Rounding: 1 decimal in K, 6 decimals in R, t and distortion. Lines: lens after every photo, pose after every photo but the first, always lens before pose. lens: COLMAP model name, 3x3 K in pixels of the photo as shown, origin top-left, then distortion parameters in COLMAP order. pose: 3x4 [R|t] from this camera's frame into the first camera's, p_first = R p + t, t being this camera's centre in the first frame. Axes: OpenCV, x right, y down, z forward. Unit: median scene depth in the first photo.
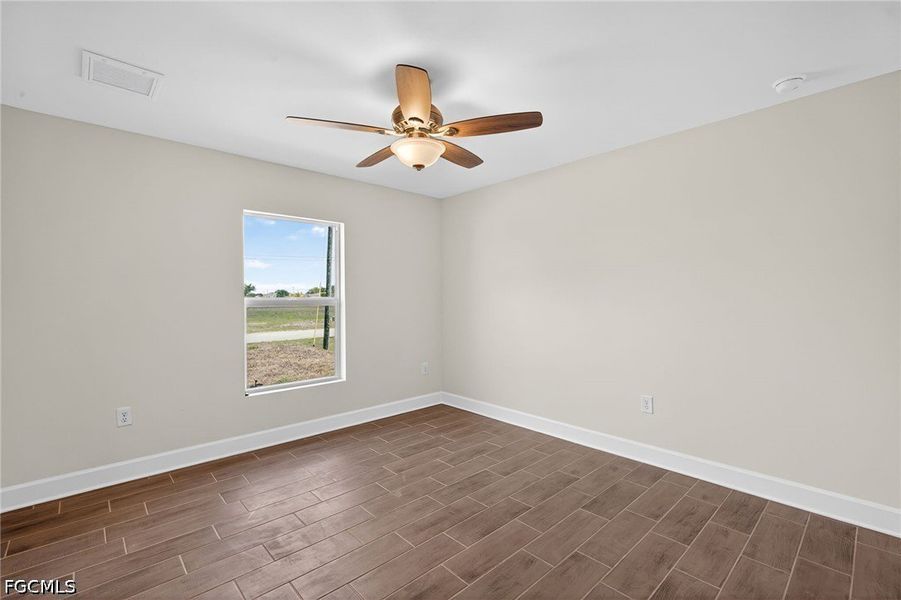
lens RADIAL K [[405.2, 0, 450.5], [0, 405.2, 300.0], [0, 0, 1]] dist [-0.000530, -0.000098]
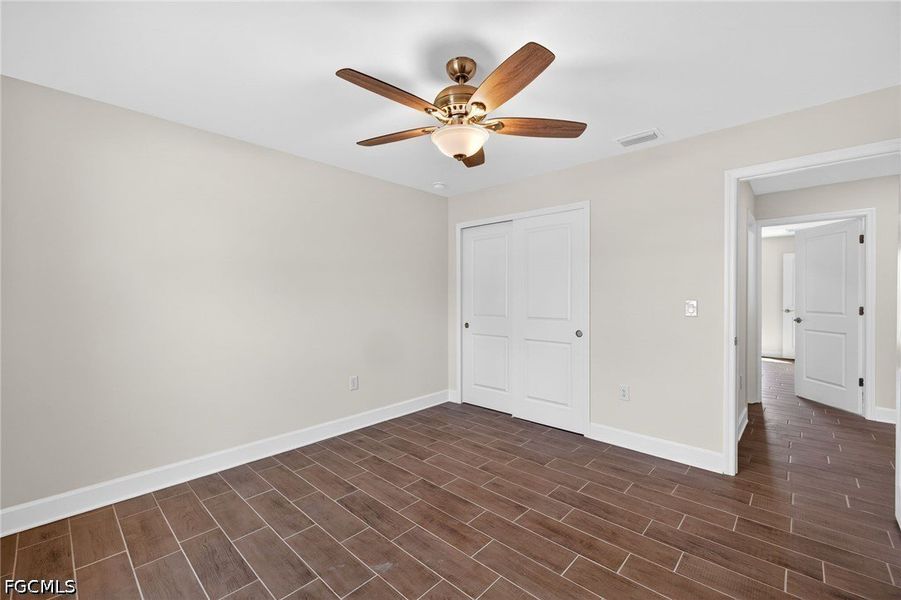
lens RADIAL K [[376.3, 0, 450.5], [0, 376.3, 300.0], [0, 0, 1]] dist [0.000102, 0.000255]
pose [[-0.078915, -0.012422, 0.996804, -0.828919], [0.010043, 0.999862, 0.013255, -0.012439], [-0.996831, 0.011057, -0.078779, 0.947666]]
